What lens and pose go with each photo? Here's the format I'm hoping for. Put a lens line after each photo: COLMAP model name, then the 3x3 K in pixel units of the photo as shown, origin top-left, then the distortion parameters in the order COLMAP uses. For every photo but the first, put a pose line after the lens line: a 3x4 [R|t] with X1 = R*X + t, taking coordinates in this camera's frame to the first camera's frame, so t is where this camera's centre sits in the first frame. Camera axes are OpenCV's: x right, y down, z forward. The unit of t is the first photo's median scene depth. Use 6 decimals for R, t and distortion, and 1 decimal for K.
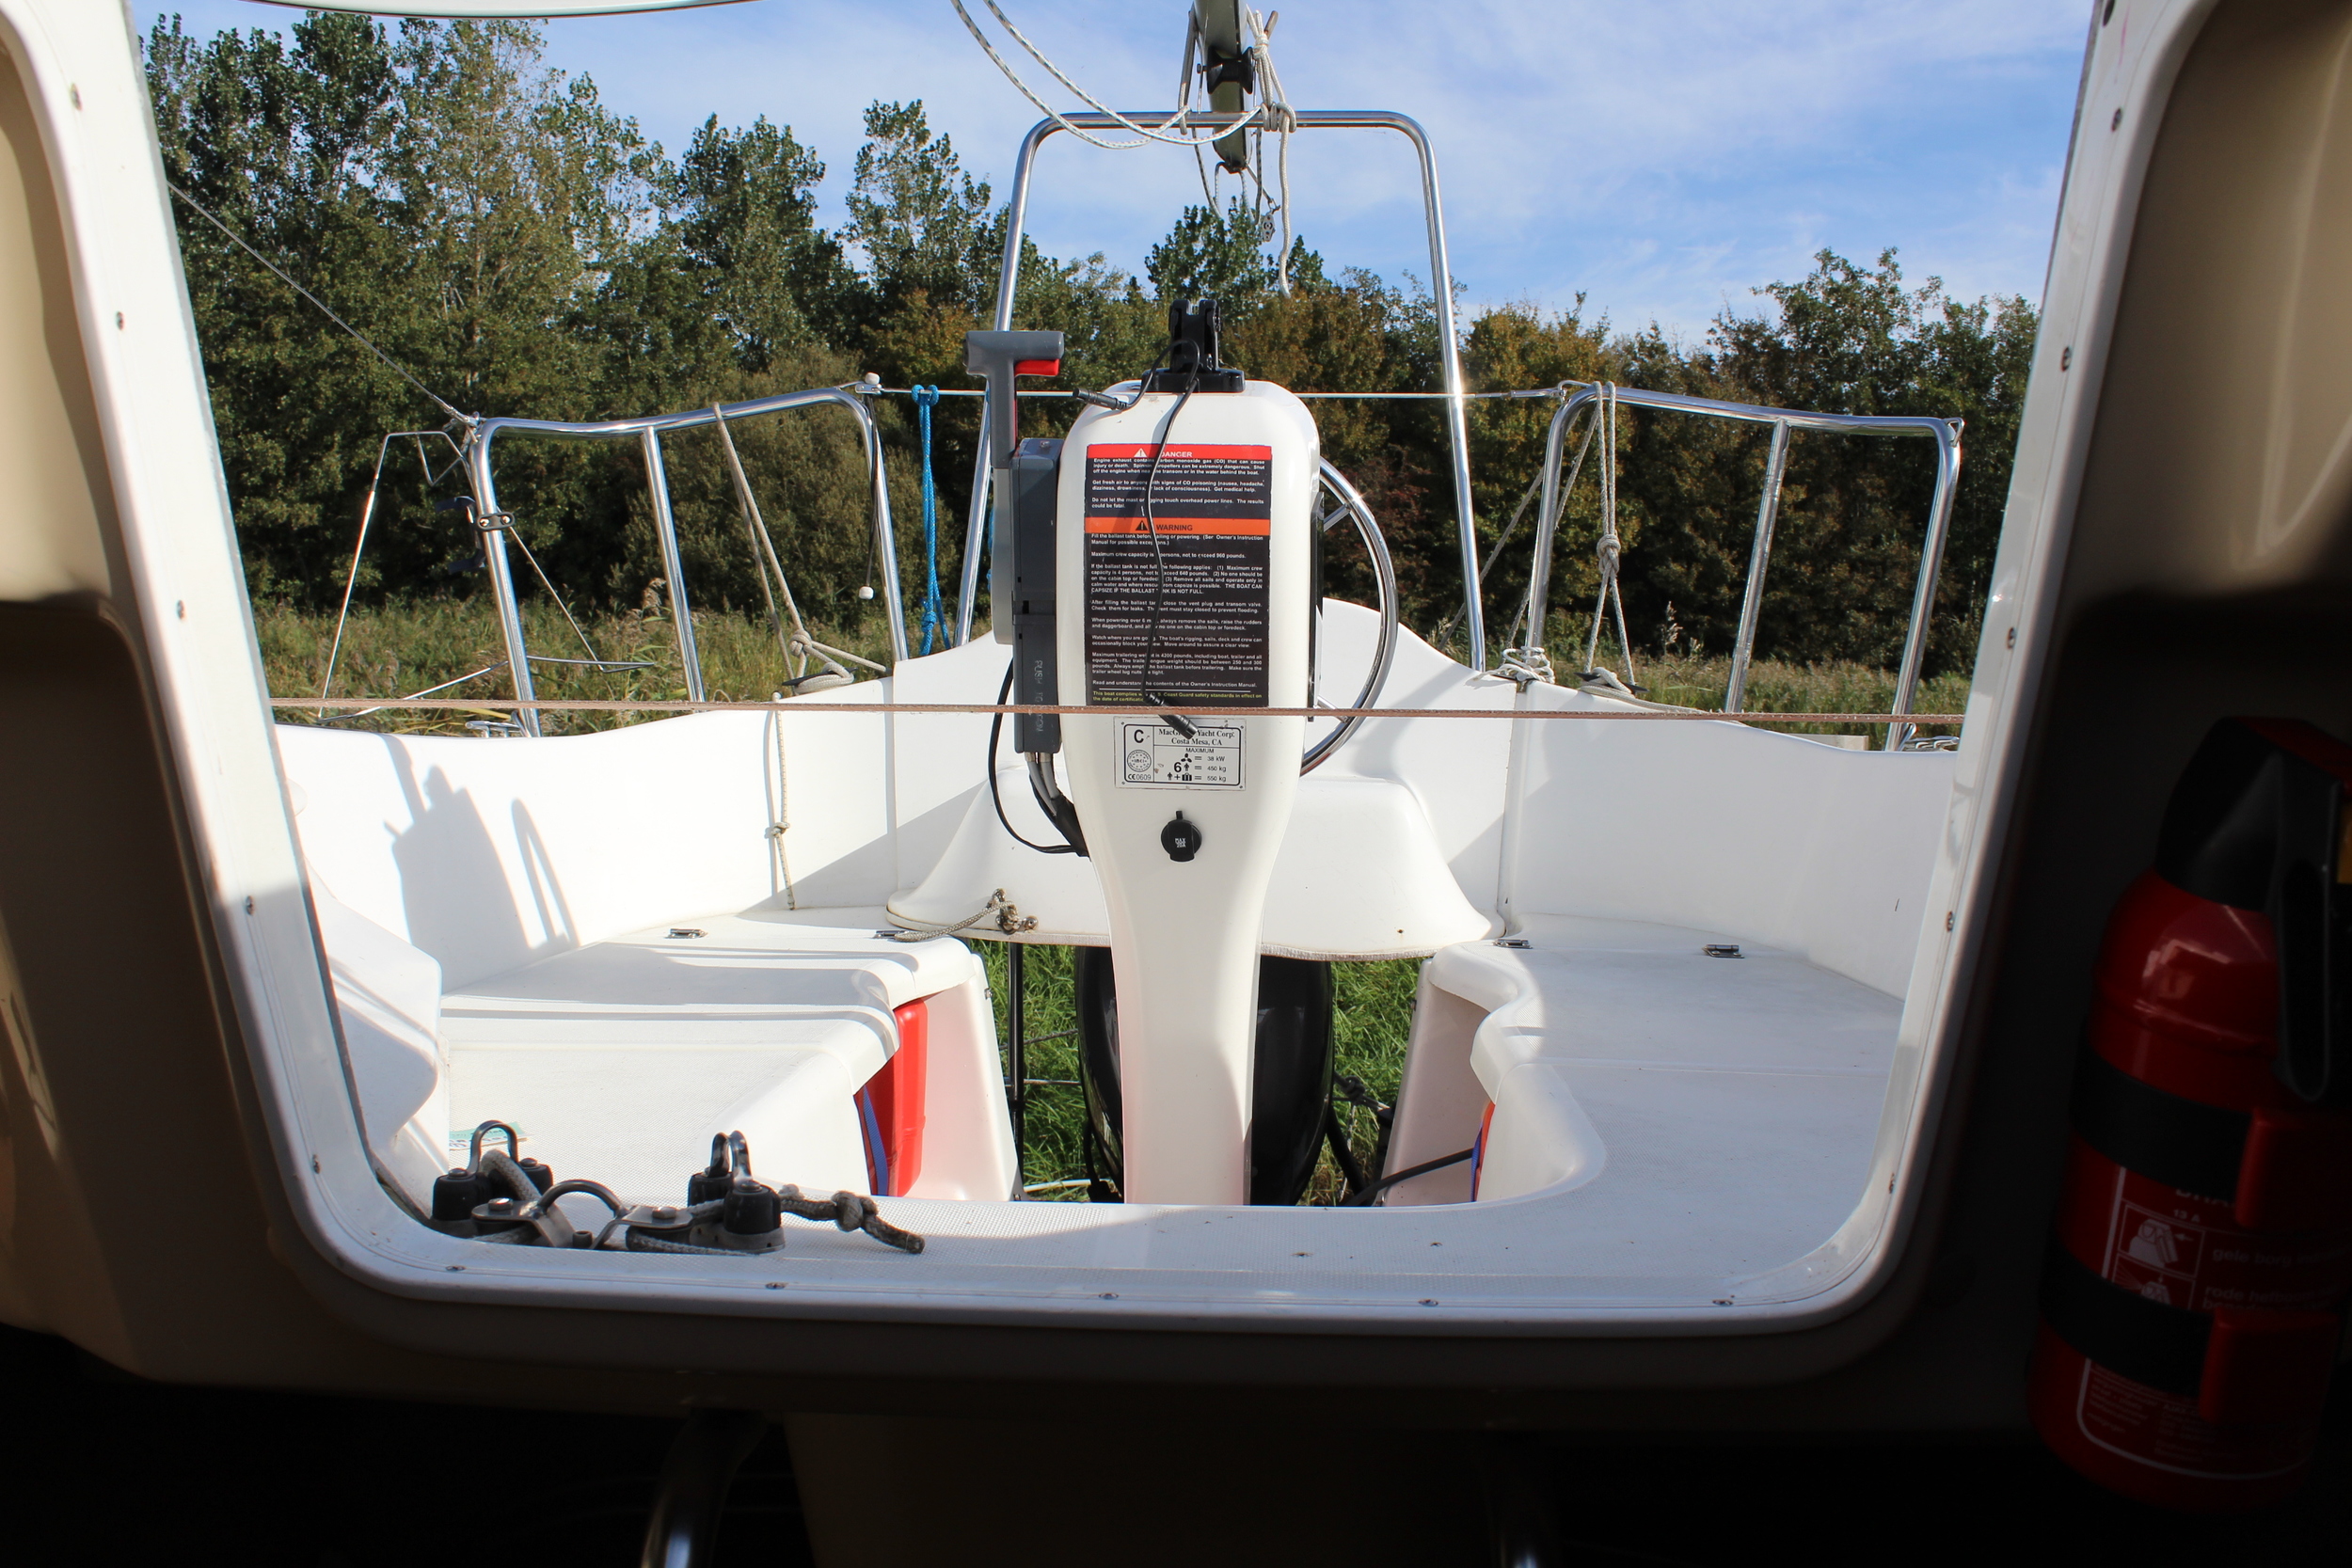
lens RADIAL K [[1959.3, 0, 1163.7], [0, 1959.3, 784.3], [0, 0, 1]] dist [-0.161421, 0.135276]
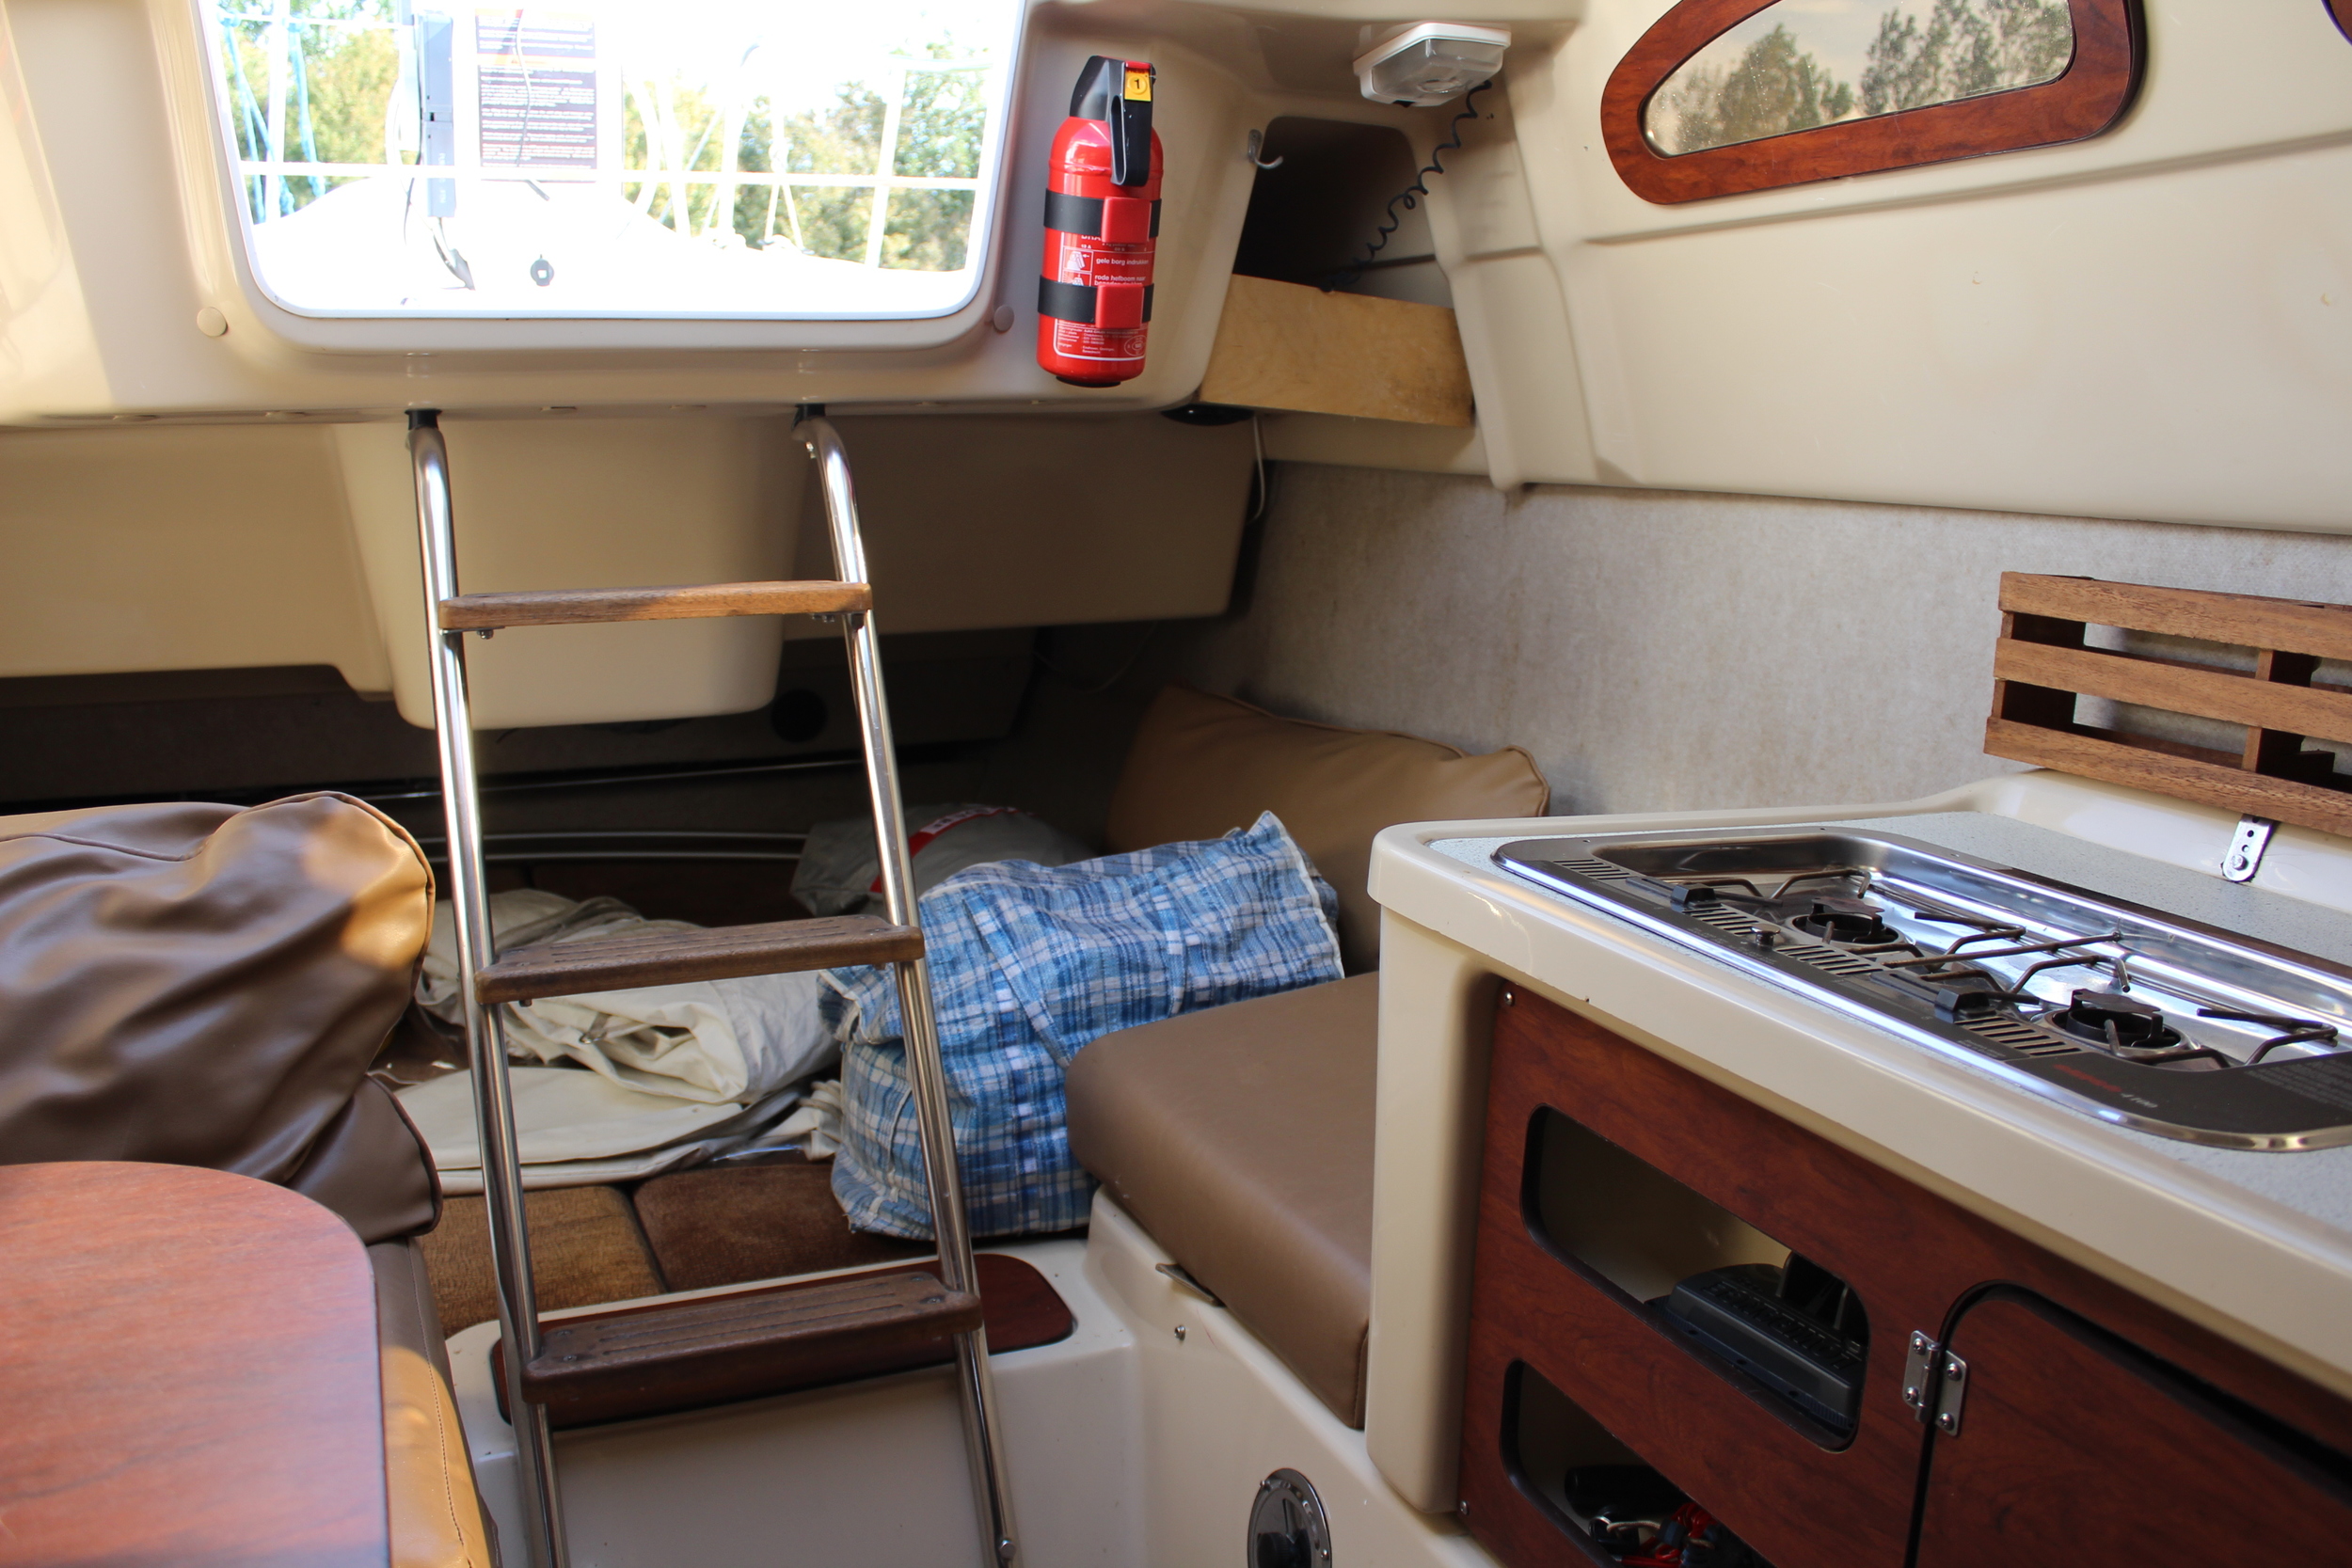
lens RADIAL K [[1959.3, 0, 1163.7], [0, 1959.3, 784.3], [0, 0, 1]] dist [-0.161421, 0.135276]
pose [[0.901736, -0.090392, 0.422730, -0.233101], [0.040272, 0.991207, 0.126044, 0.269600], [-0.430407, -0.096634, 0.897447, -0.638246]]
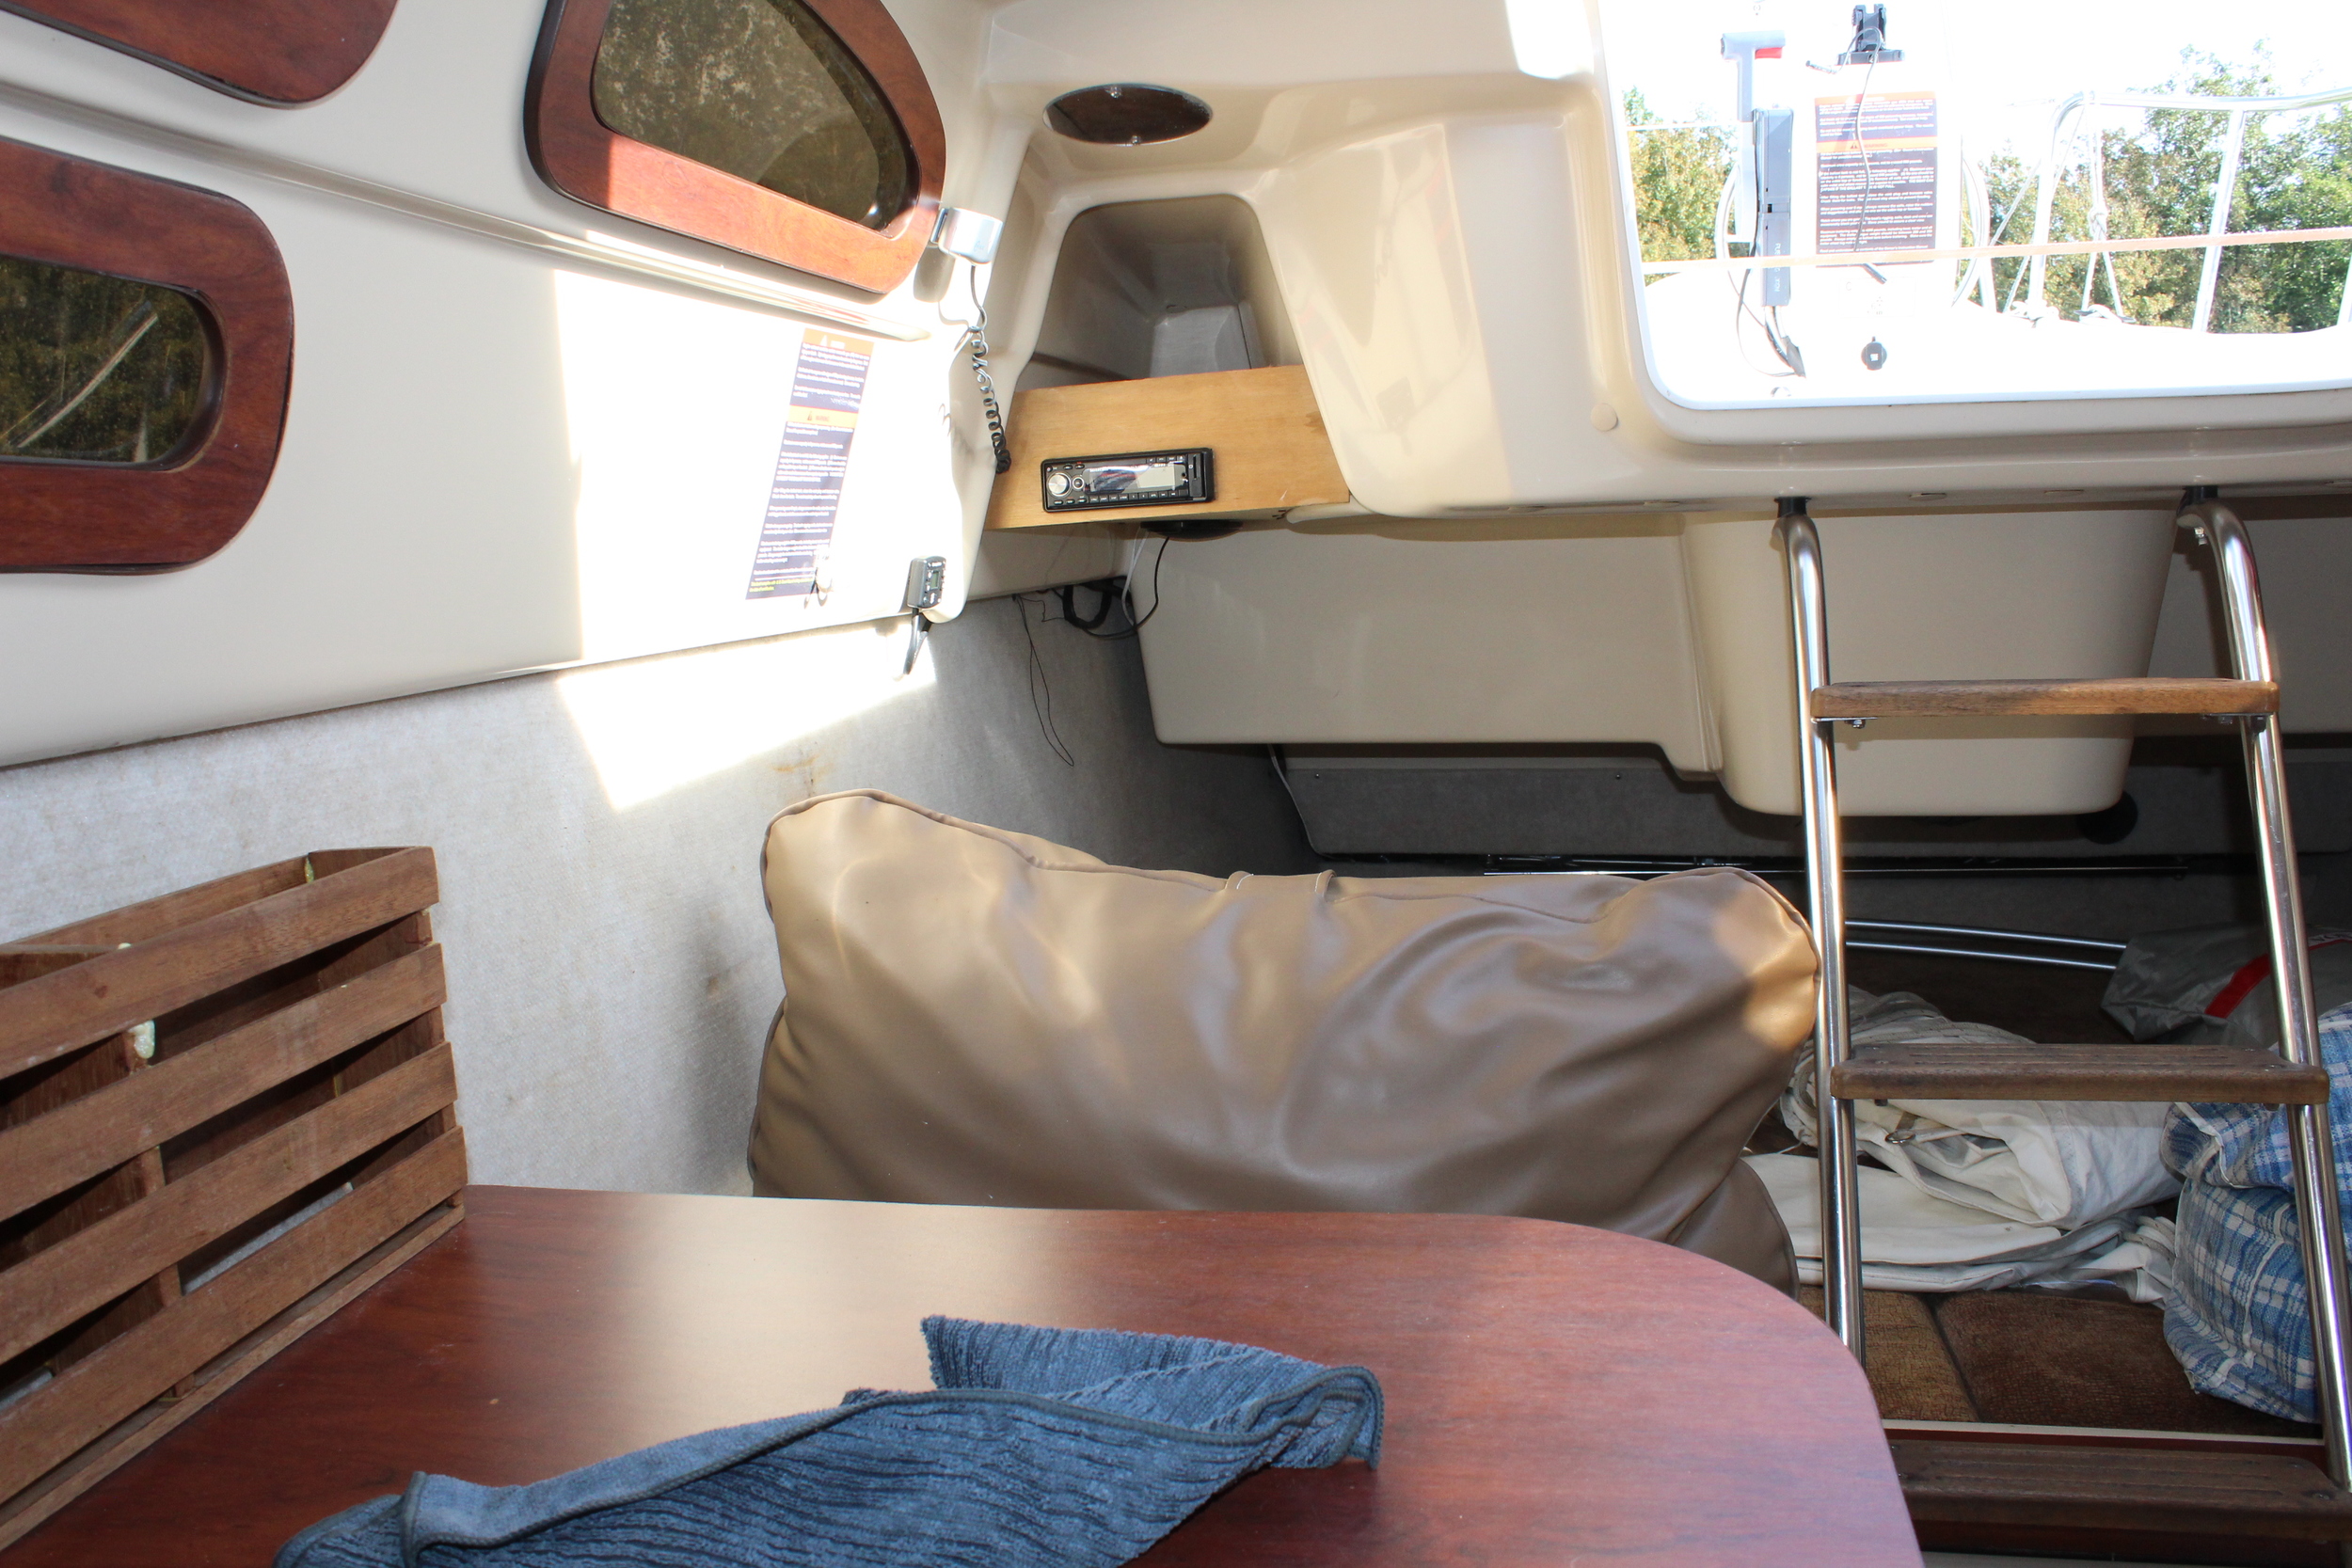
lens RADIAL K [[1959.3, 0, 1163.7], [0, 1959.3, 784.3], [0, 0, 1]] dist [-0.161421, 0.135276]
pose [[0.985844, -0.026269, -0.165597, -0.313520], [0.036966, 0.997401, 0.061850, 0.260342], [0.163542, -0.067096, 0.984252, -0.614385]]
